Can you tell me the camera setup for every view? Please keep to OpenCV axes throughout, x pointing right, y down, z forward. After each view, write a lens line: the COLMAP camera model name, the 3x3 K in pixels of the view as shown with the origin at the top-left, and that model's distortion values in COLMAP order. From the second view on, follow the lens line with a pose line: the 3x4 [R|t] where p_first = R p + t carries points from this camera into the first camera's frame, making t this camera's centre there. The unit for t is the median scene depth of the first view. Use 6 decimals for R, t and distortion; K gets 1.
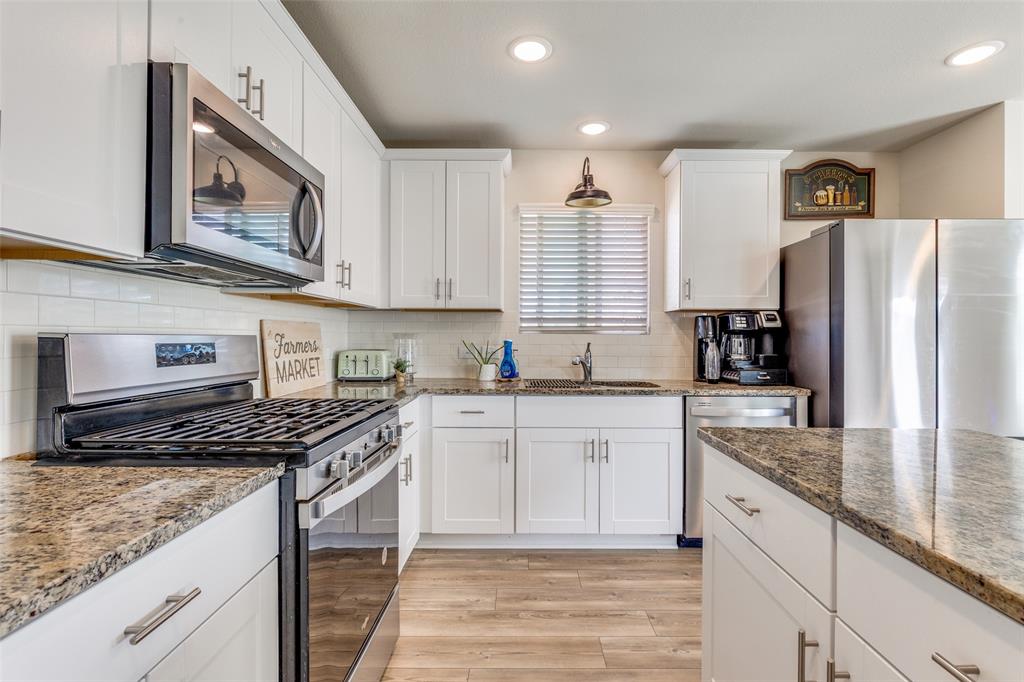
lens RADIAL K [[454.3, 0, 515.8], [0, 454.3, 340.1], [0, 0, 1]] dist [-0.003463, -0.000055]
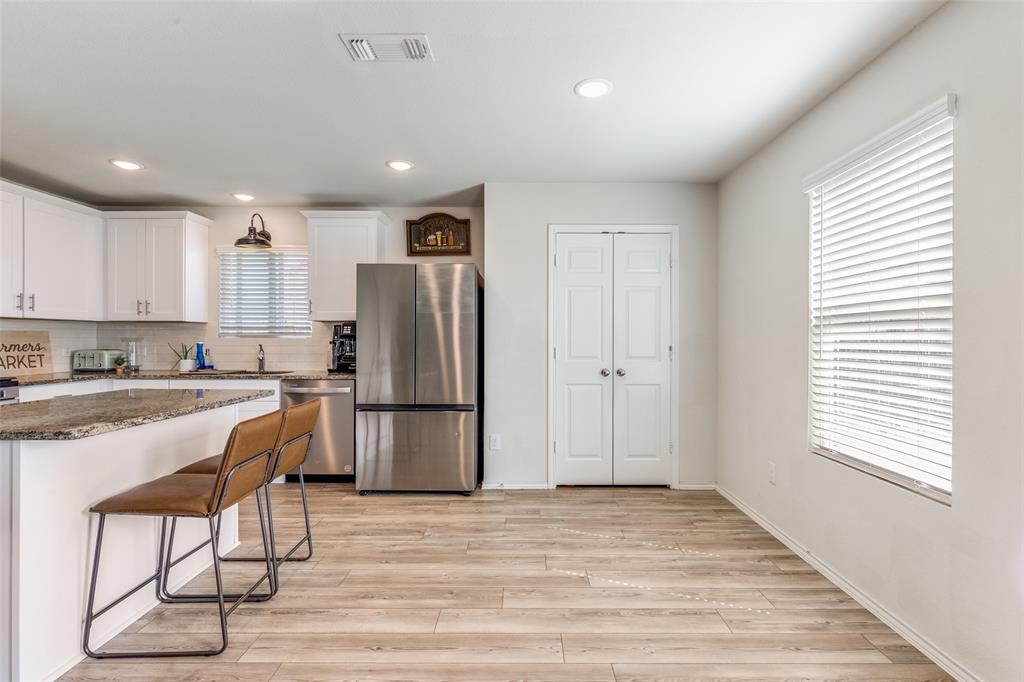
lens RADIAL K [[454.3, 0, 510.2], [0, 454.3, 342.0], [0, 0, 1]] dist [-0.003463, -0.000055]
pose [[0.999997, -0.002064, -0.001599, 0.945728], [0.002065, 0.999997, 0.001078, -0.001623], [0.001597, -0.001081, 0.999998, -0.412066]]
